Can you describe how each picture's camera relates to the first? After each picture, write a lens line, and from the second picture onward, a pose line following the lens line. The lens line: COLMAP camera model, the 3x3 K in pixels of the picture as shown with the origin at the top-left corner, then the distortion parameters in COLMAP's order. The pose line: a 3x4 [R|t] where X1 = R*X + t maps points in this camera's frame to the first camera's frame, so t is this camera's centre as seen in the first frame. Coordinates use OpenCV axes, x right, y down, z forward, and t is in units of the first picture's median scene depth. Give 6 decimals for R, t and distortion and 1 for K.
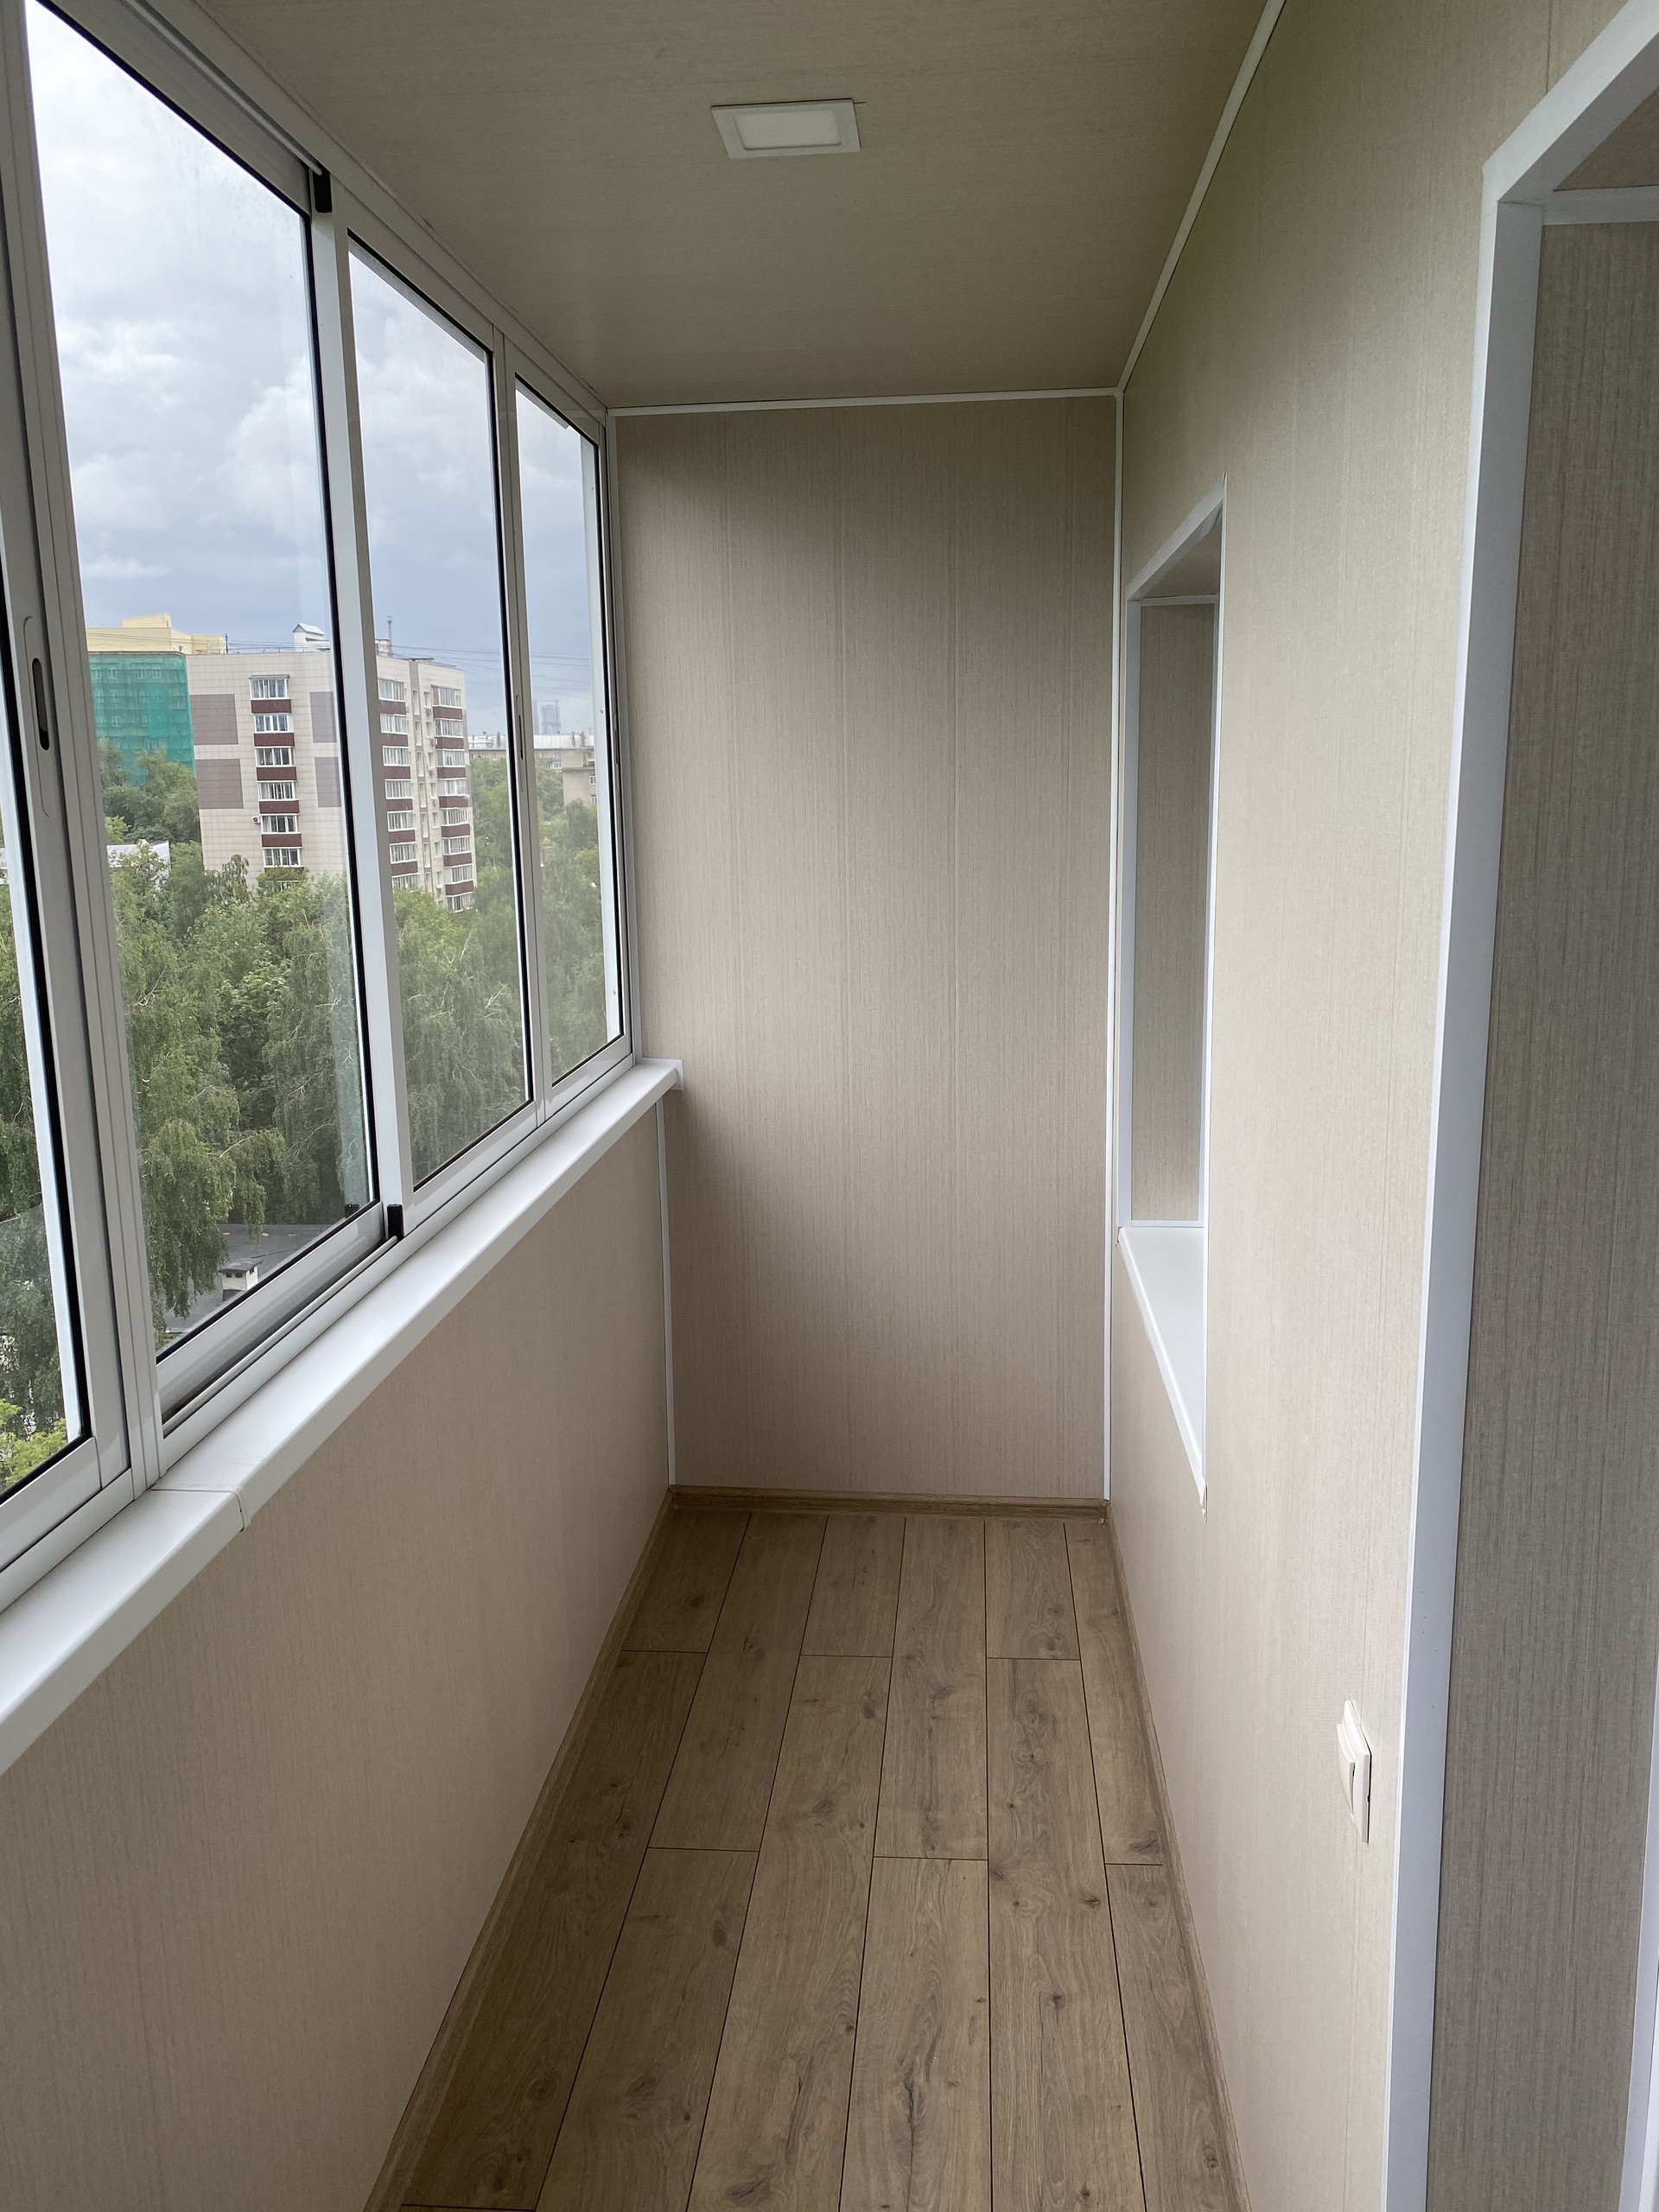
lens RADIAL K [[1702.0, 0, 829.4], [0, 1702.0, 1101.2], [0, 0, 1]] dist [0.163870, -0.314191]
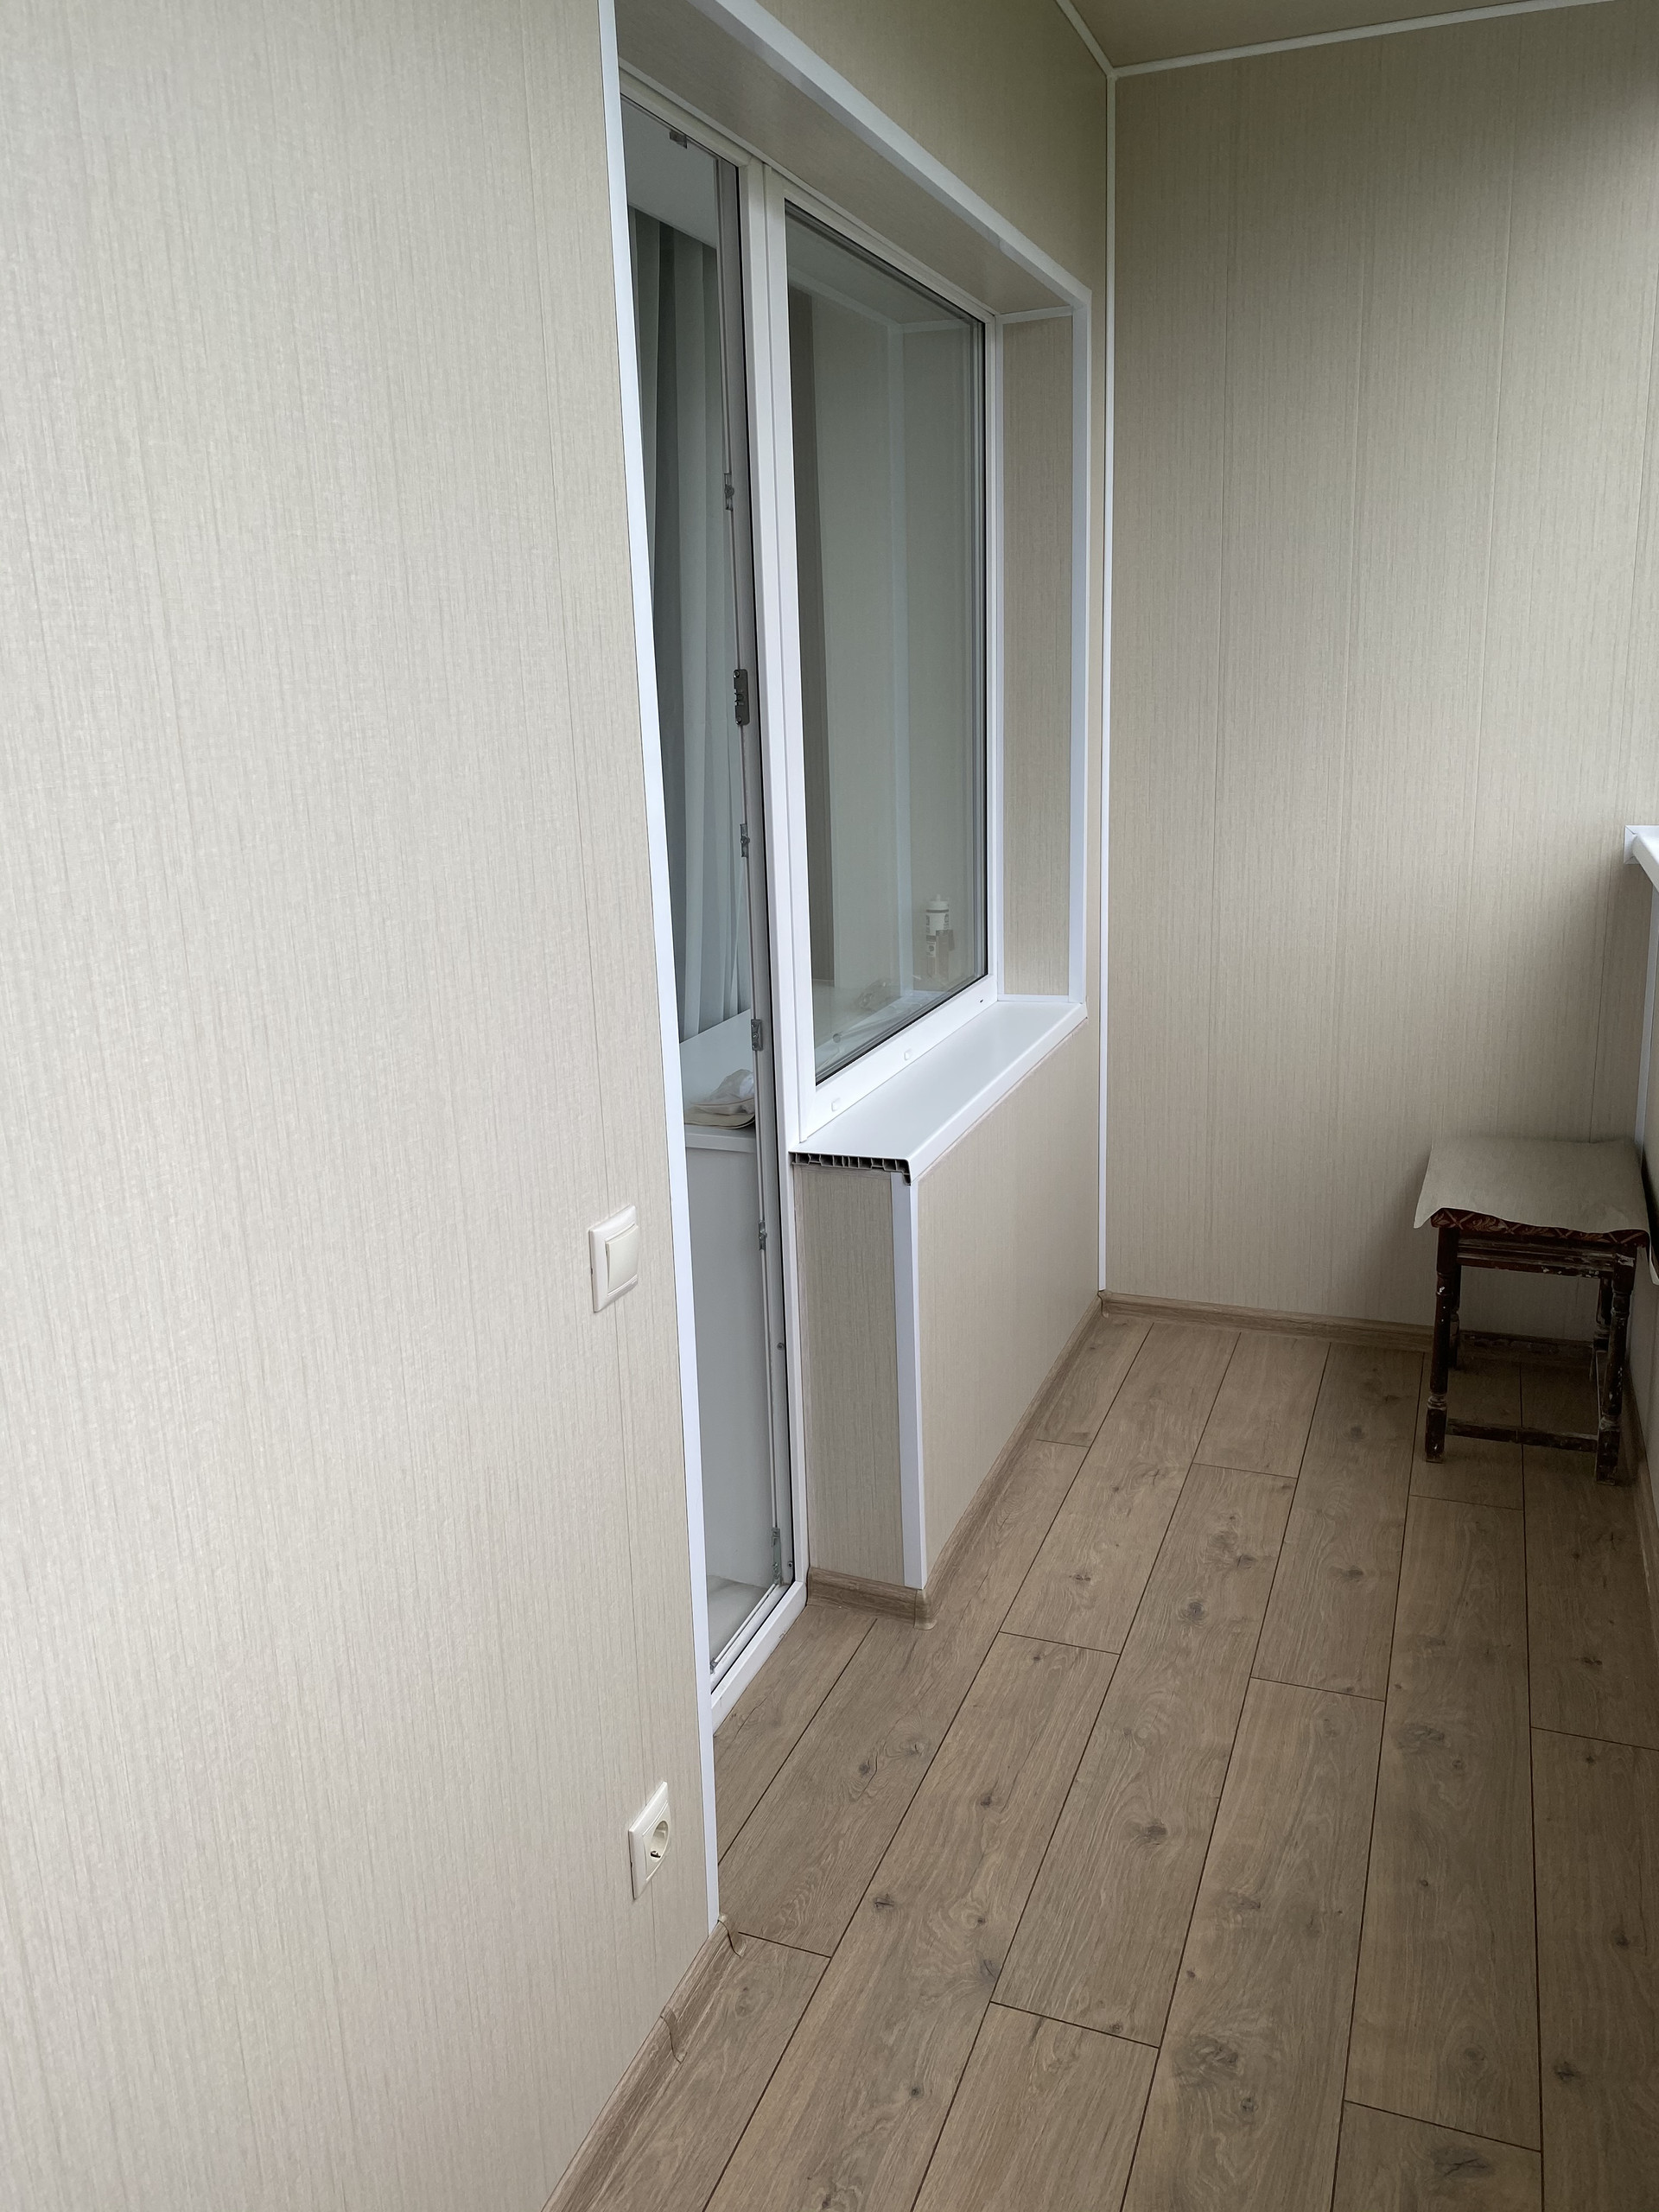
lens RADIAL K [[1702.0, 0, 829.4], [0, 1702.0, 1101.2], [0, 0, 1]] dist [0.163870, -0.314191]
pose [[-0.959750, -0.023295, 0.279887, -0.033707], [0.097871, 0.906347, 0.411042, -0.187233], [-0.263250, 0.421891, -0.867587, 1.603006]]
